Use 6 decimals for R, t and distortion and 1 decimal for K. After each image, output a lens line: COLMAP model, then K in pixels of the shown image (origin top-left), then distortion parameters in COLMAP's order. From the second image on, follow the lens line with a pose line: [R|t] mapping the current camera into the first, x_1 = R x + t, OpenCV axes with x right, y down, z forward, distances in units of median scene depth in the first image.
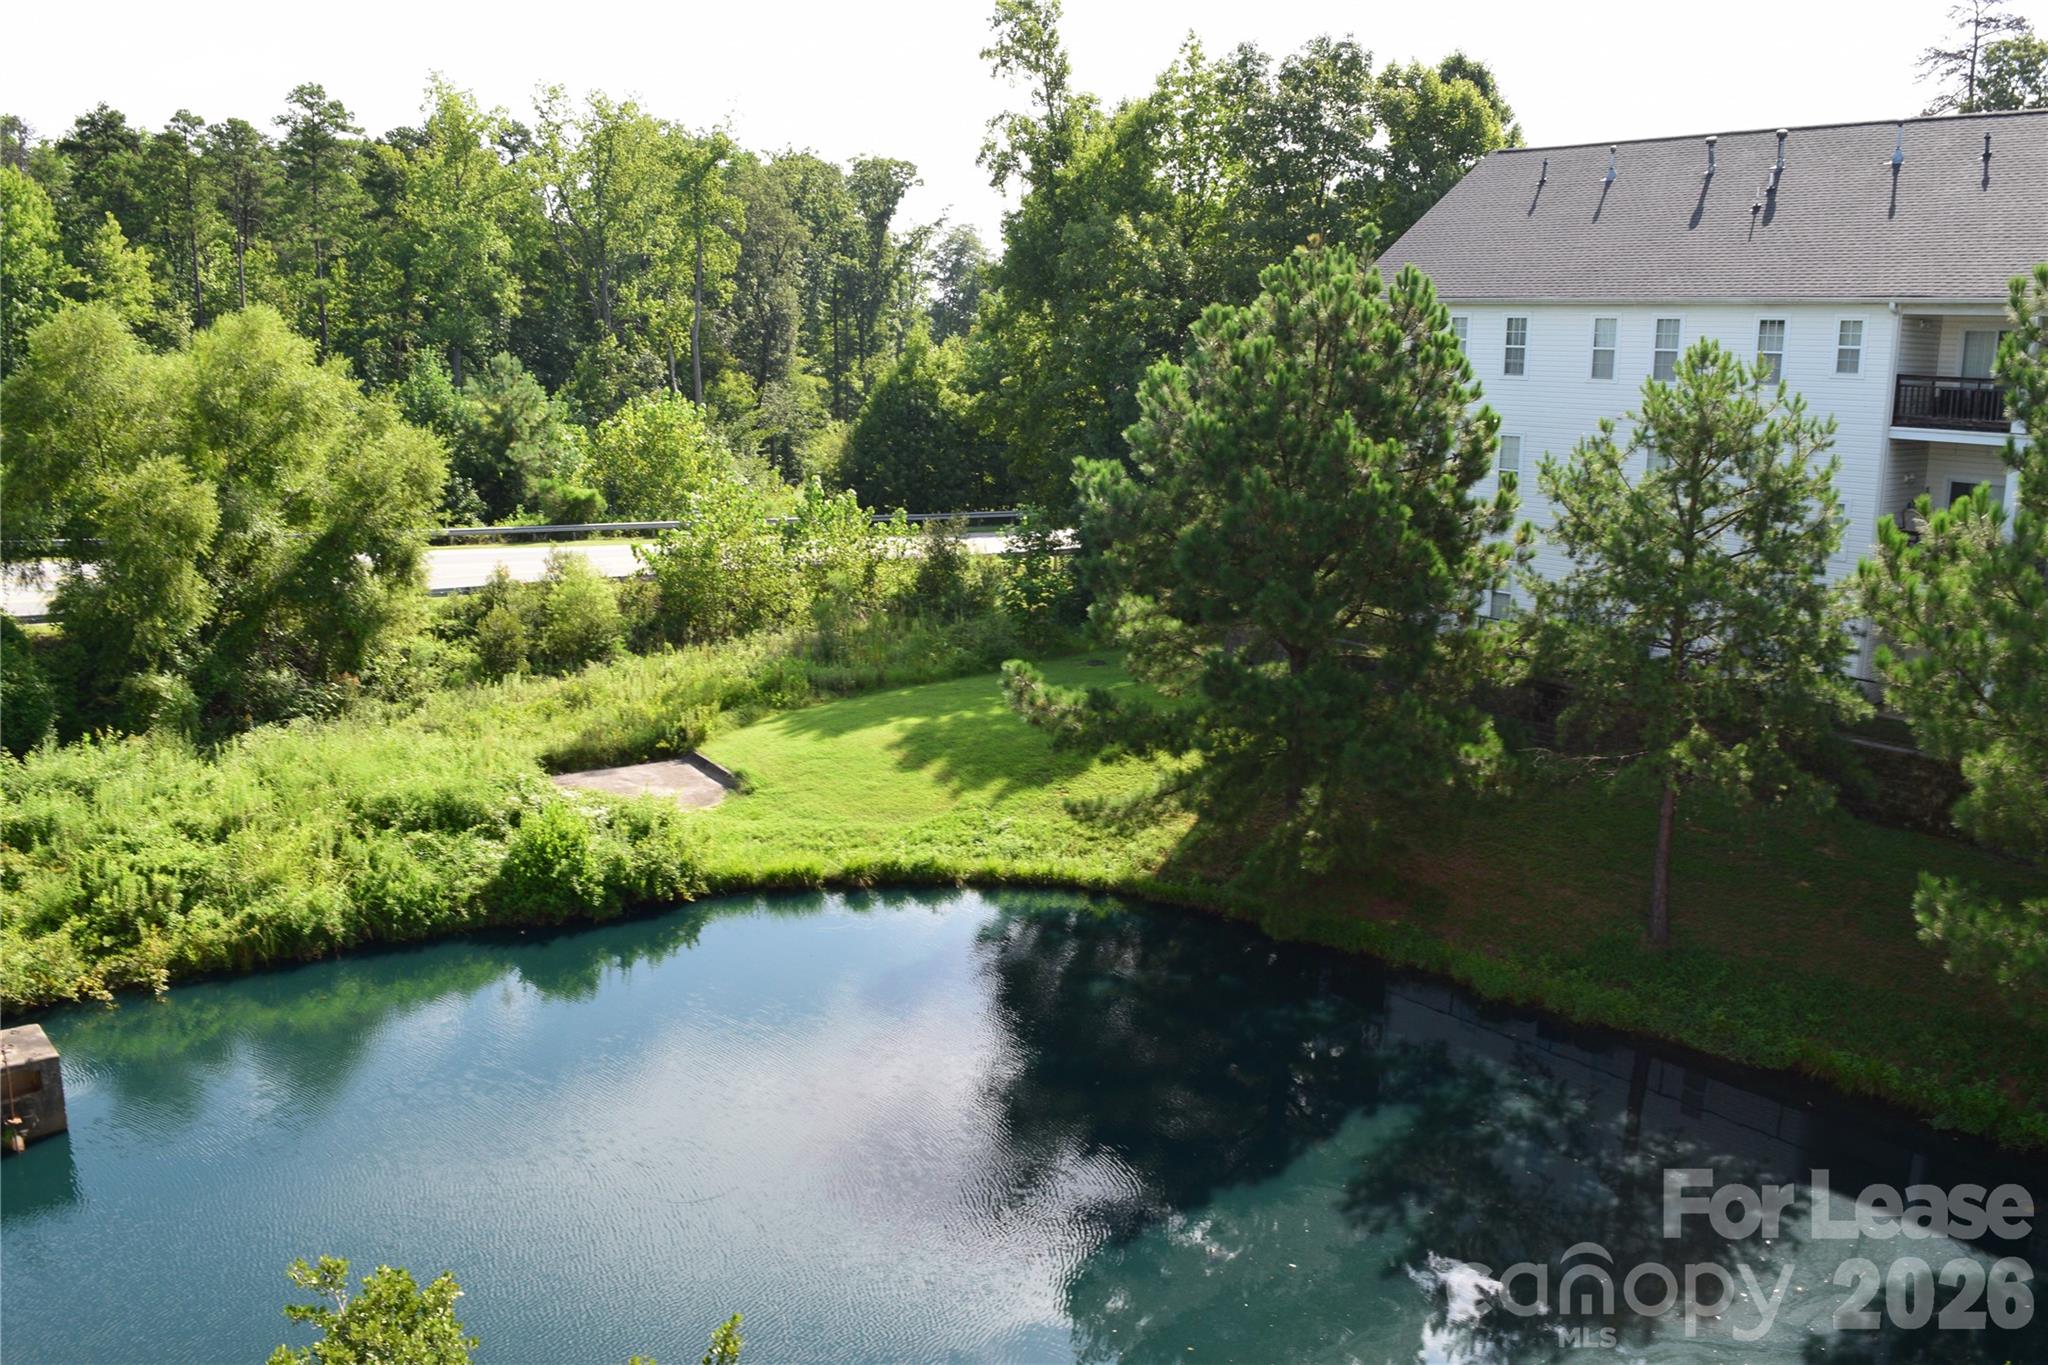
lens RADIAL K [[1599.2, 0, 1042.6], [0, 1599.2, 691.1], [0, 0, 1]] dist [-0.098368, 0.020700]
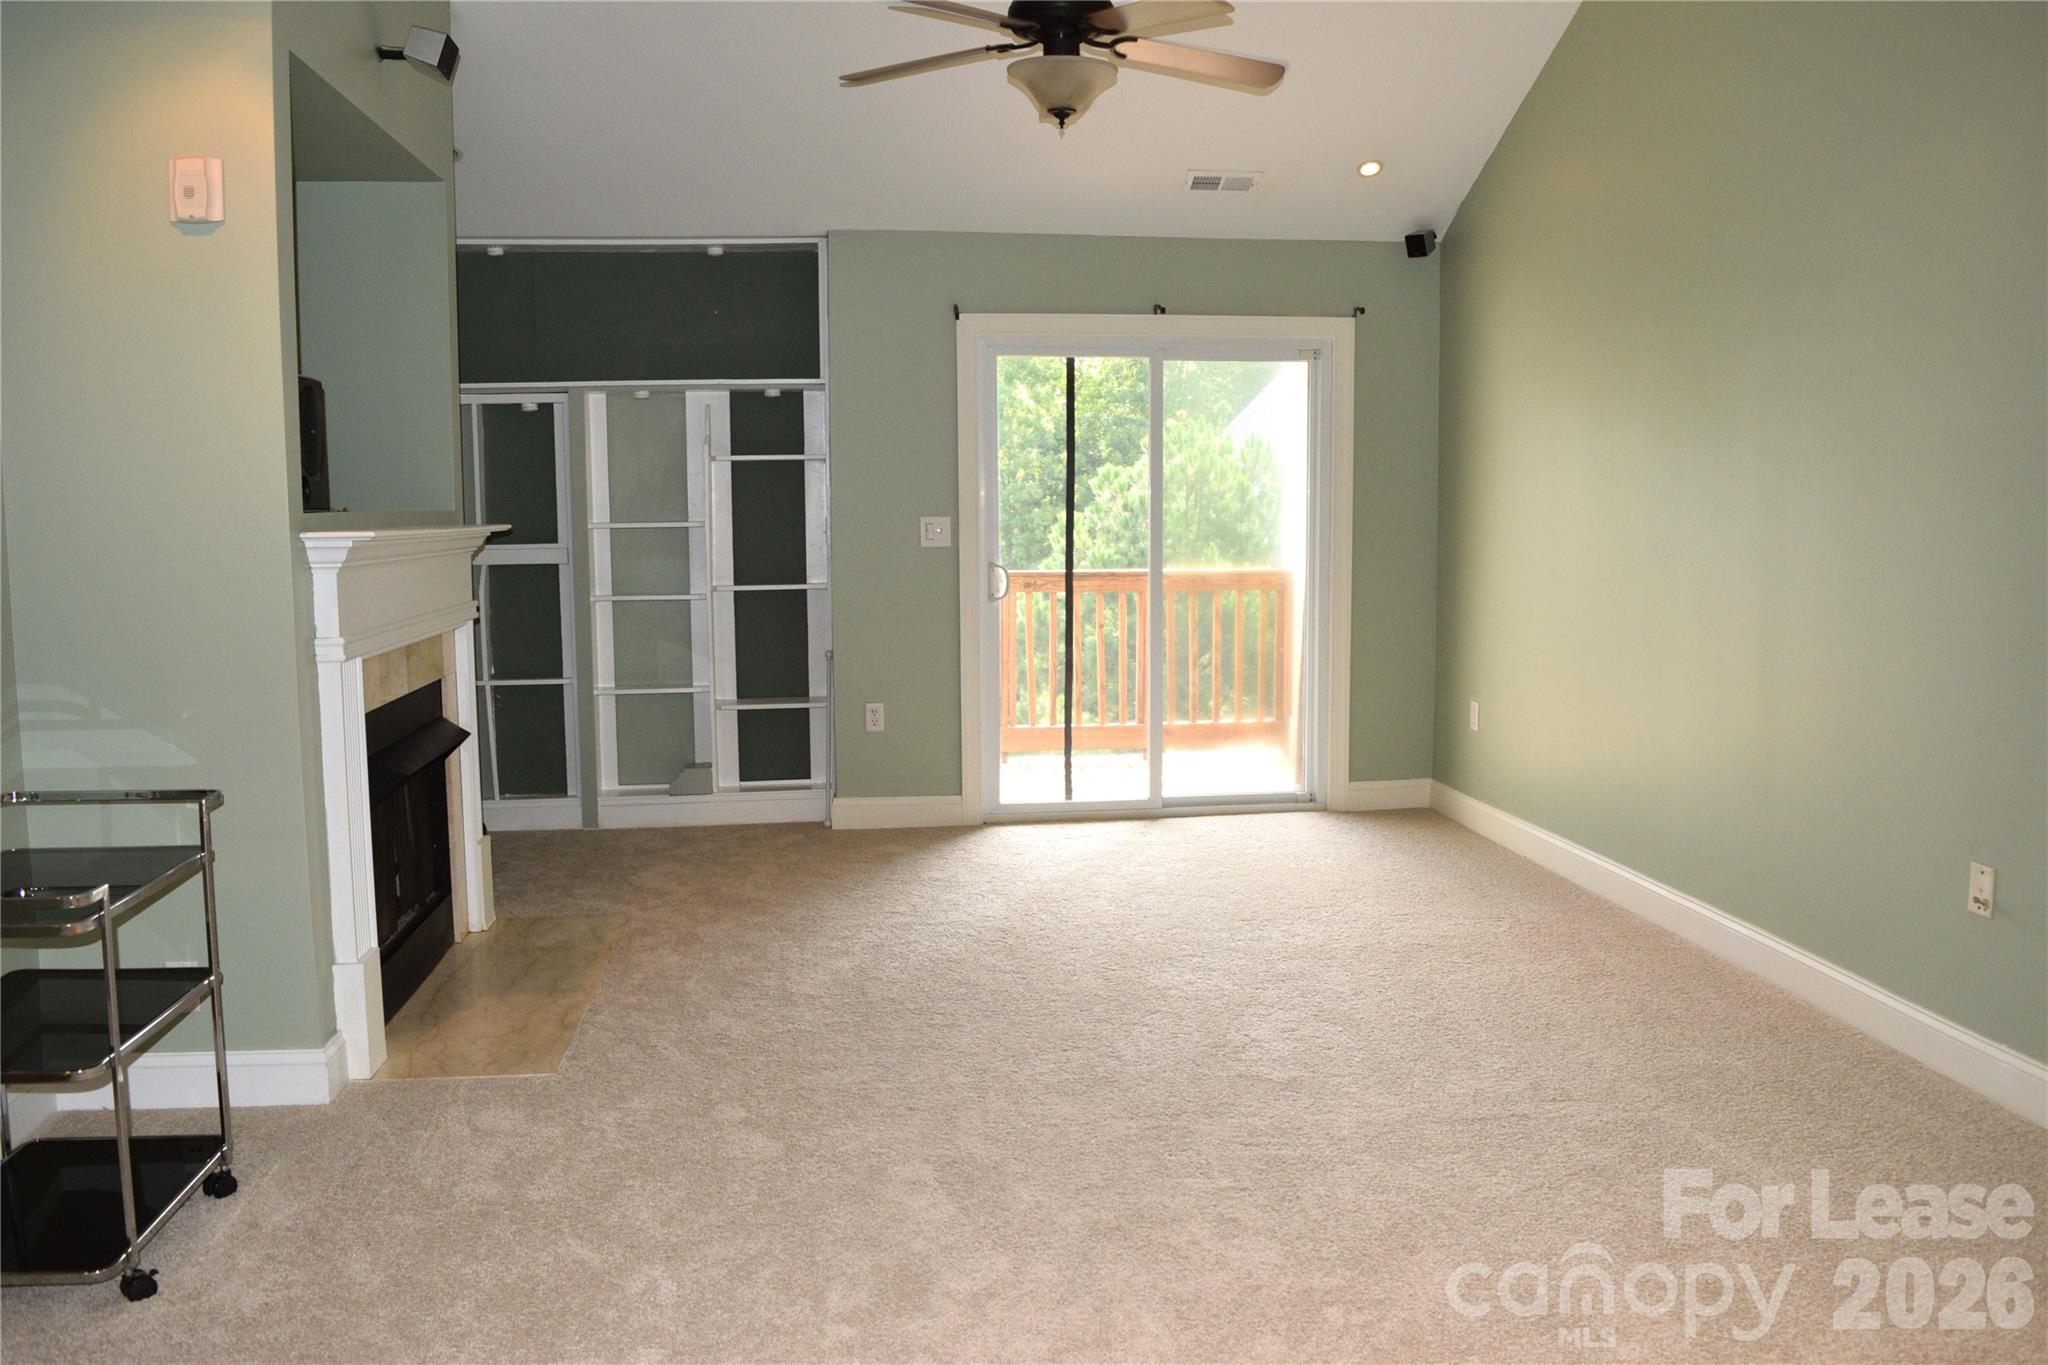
lens RADIAL K [[1599.2, 0, 1034.7], [0, 1599.2, 682.4], [0, 0, 1]] dist [-0.098368, 0.020700]
pose [[0.996472, -0.023693, 0.080508, -0.060123], [0.030956, 0.995443, -0.090199, 0.049470], [-0.078004, 0.092373, 0.992664, -0.273947]]
